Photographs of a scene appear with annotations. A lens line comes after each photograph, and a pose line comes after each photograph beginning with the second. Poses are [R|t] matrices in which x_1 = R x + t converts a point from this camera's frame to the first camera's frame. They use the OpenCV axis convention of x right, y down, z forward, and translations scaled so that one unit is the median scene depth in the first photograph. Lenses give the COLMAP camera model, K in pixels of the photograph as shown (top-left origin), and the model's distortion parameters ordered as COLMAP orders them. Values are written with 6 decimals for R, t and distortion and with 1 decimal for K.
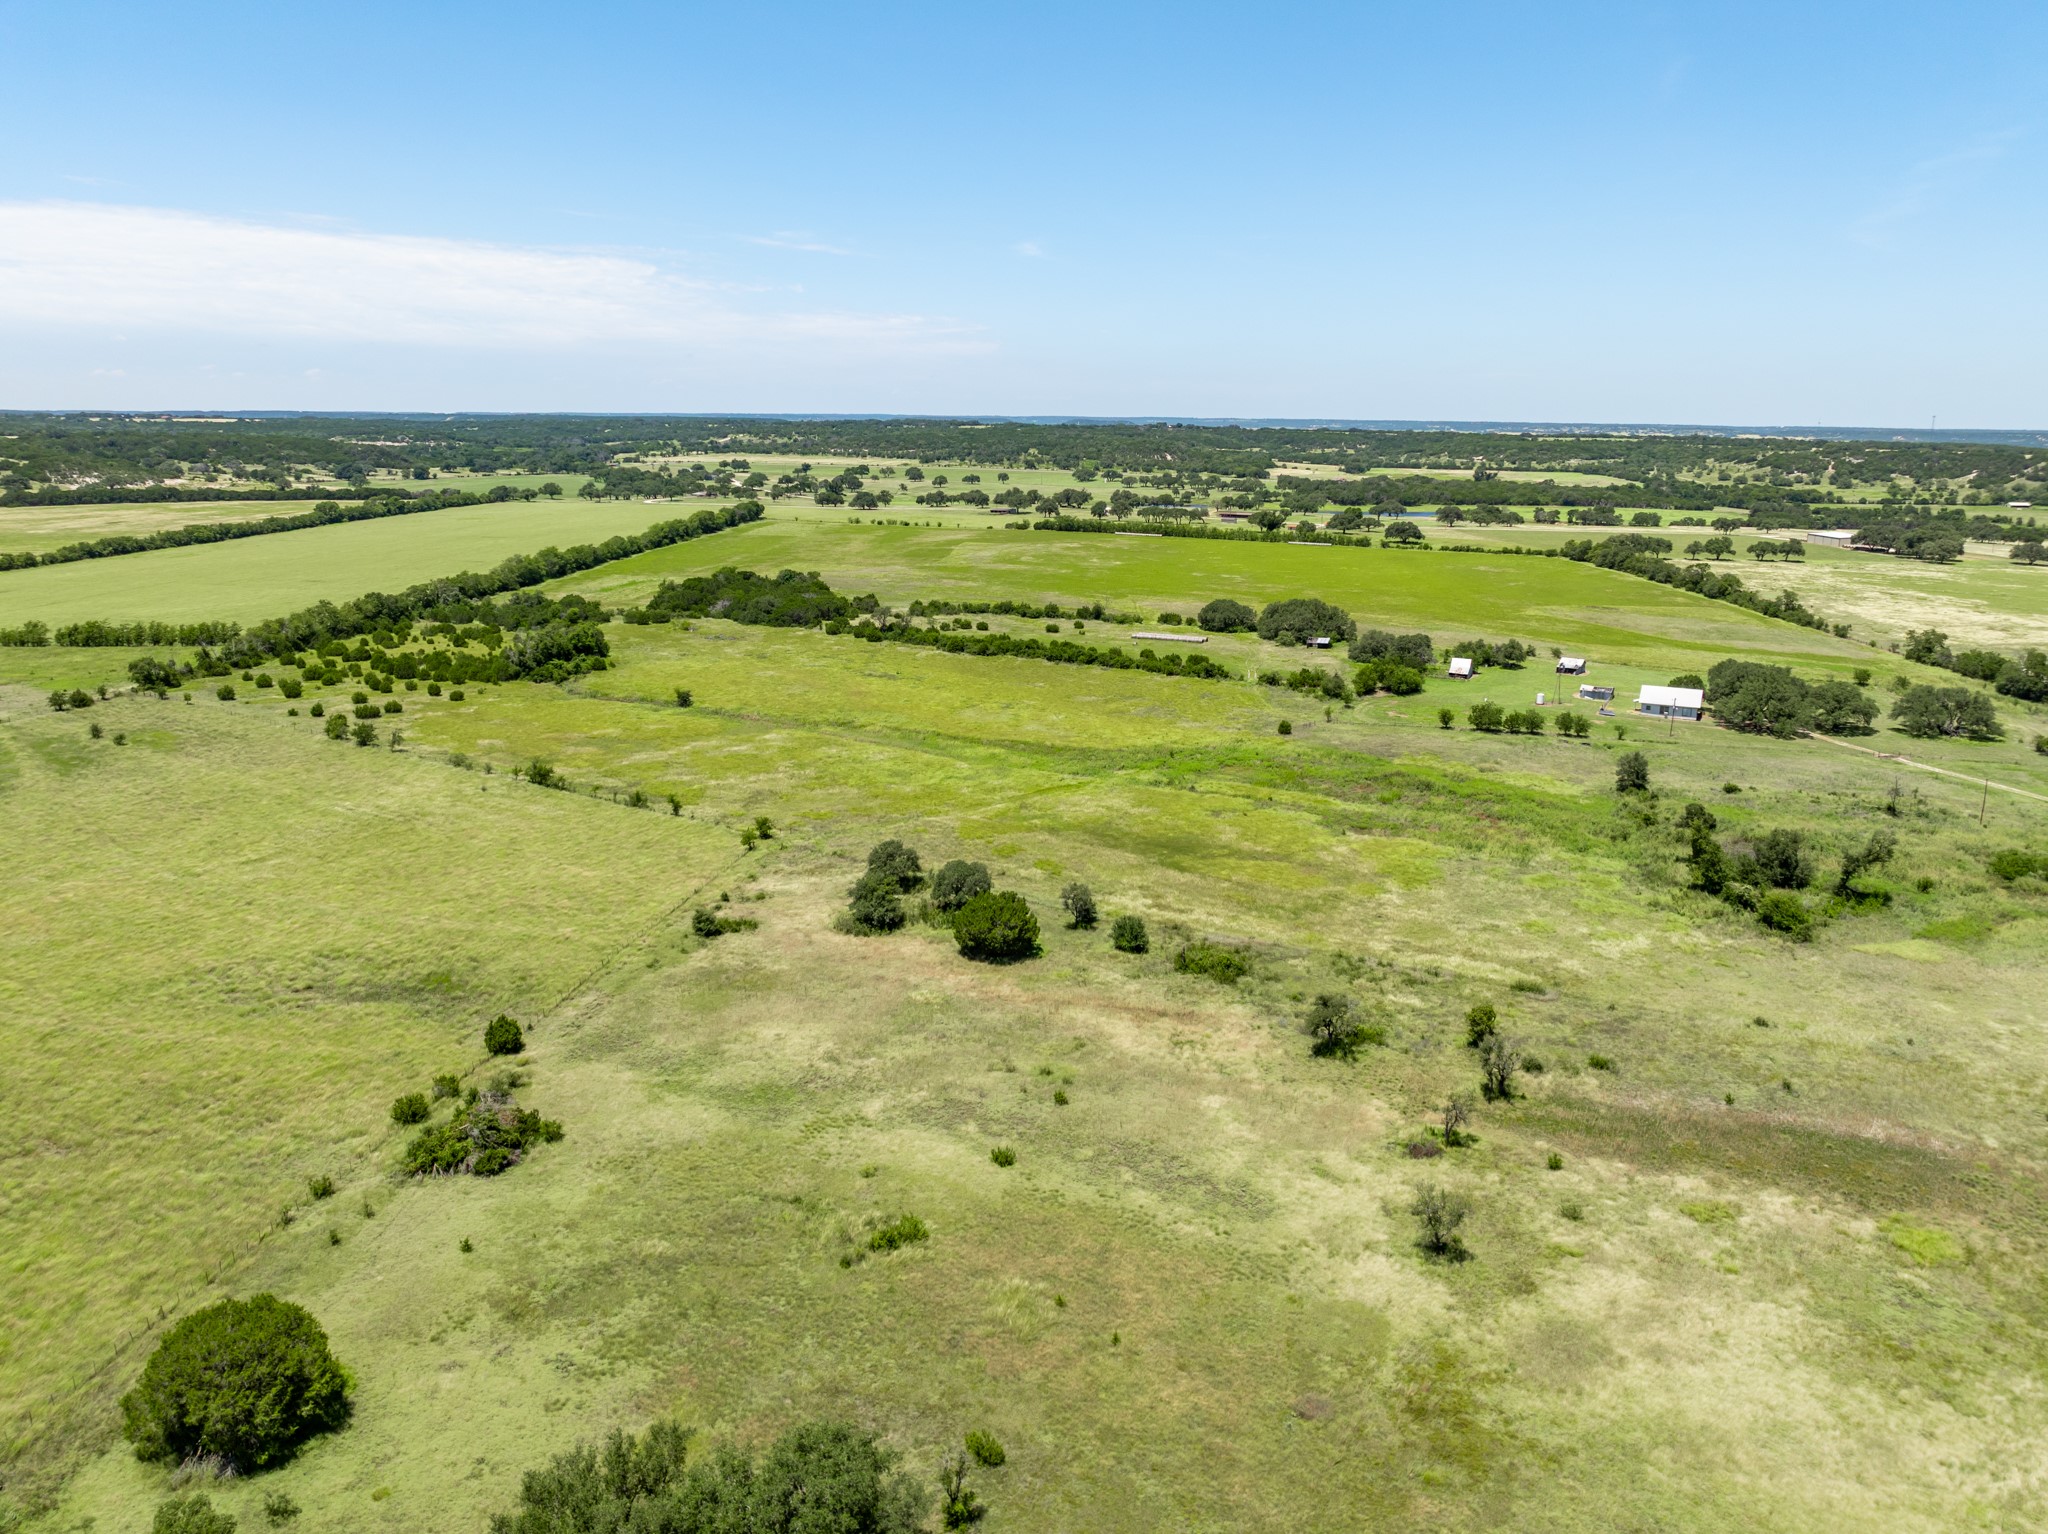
lens RADIAL K [[1437.0, 0, 1020.1], [0, 1437.0, 776.6], [0, 0, 1]] dist [-0.038211, 0.028886]
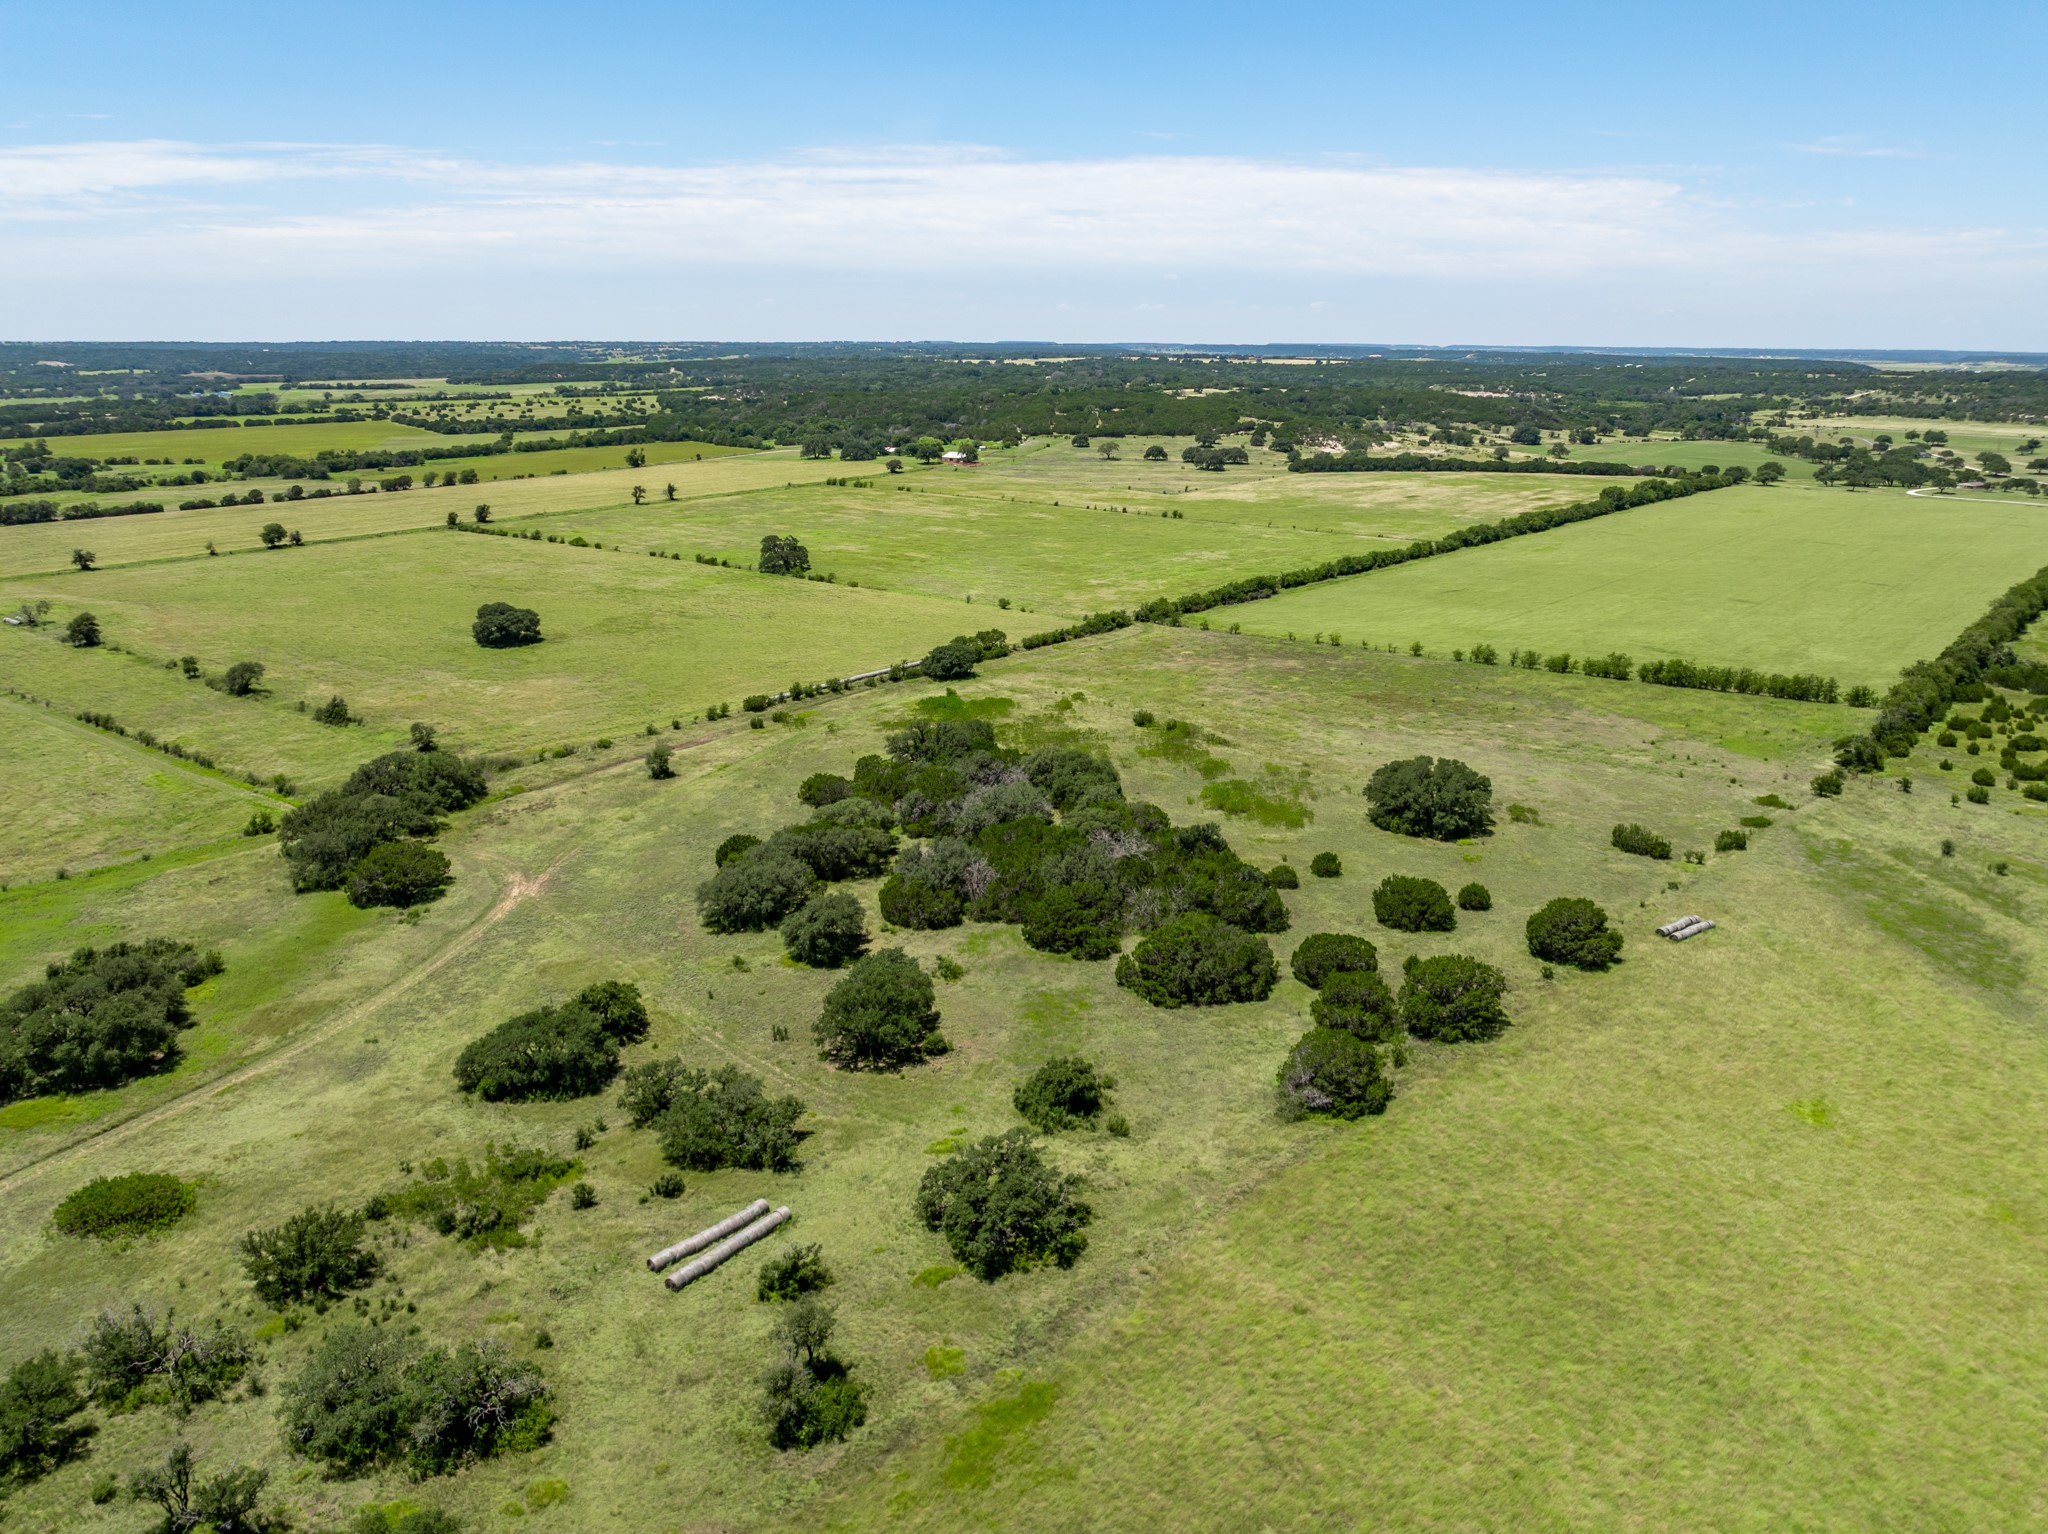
lens RADIAL K [[1481.6, 0, 1035.3], [0, 1481.6, 769.3], [0, 0, 1]] dist [-0.033881, 0.026503]
pose [[0.806092, 0.161392, -0.569358, -0.425027], [-0.144601, 0.986647, 0.074953, -0.048273], [0.573852, 0.021910, 0.818666, -0.065352]]
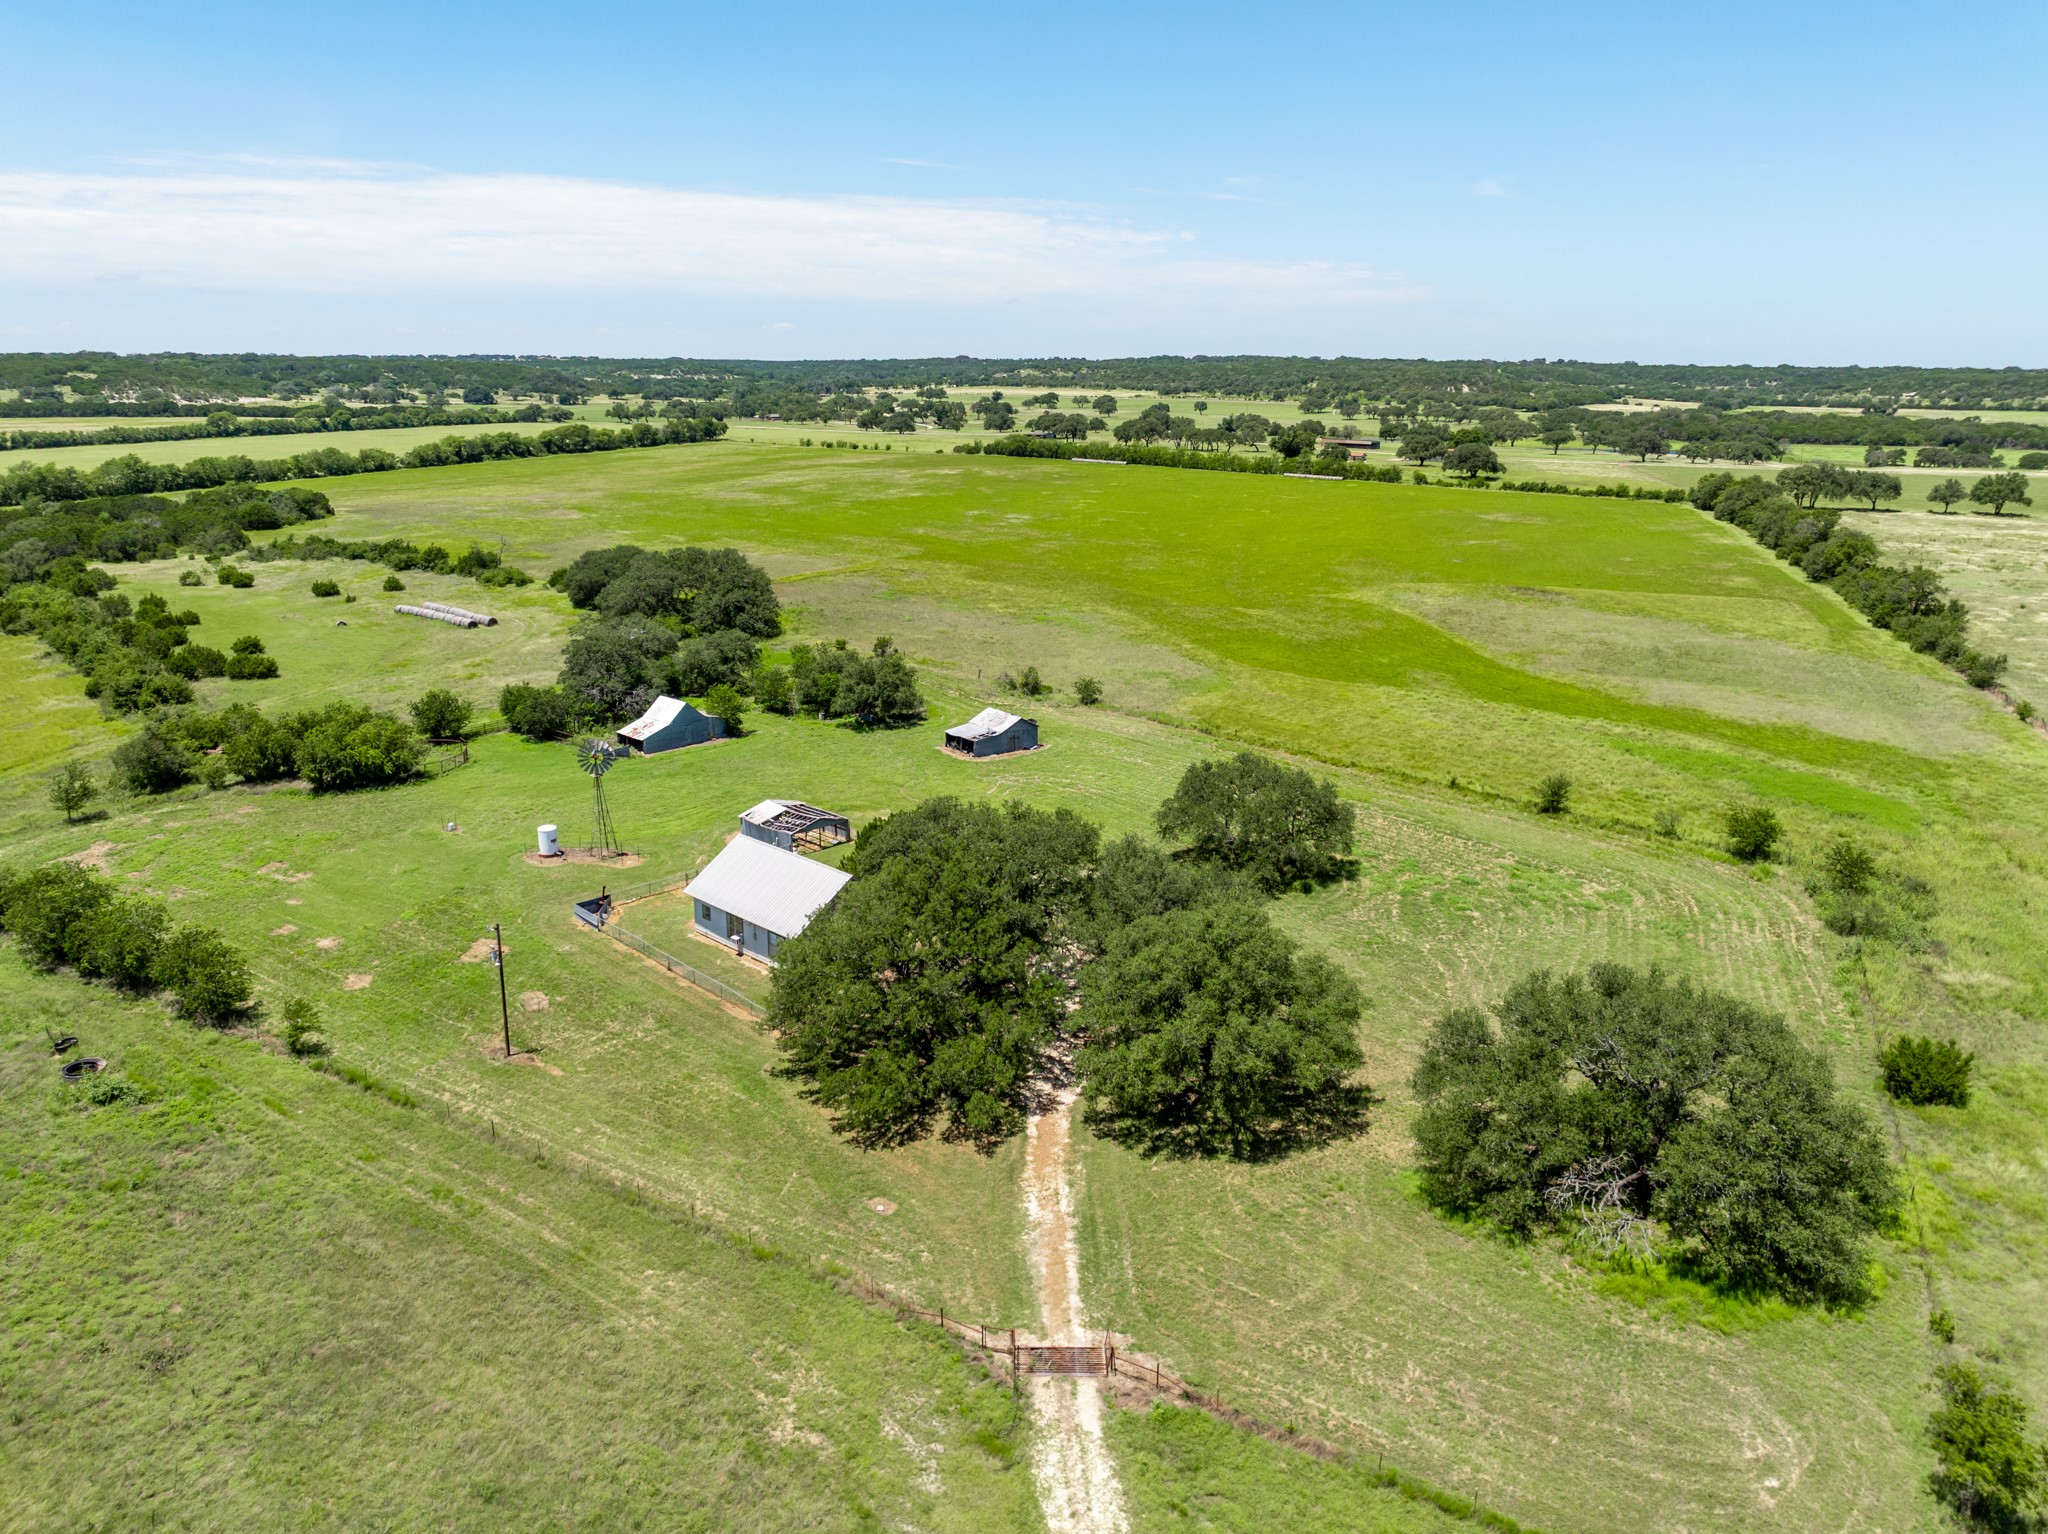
lens RADIAL K [[1456.3, 0, 1024.6], [0, 1456.3, 758.4], [0, 0, 1]] dist [-0.039361, 0.028623]
pose [[0.954546, 0.073725, -0.288801, 0.510815], [-0.069155, 0.997267, 0.026010, -0.081177], [0.289930, -0.004856, 0.957036, 0.620875]]
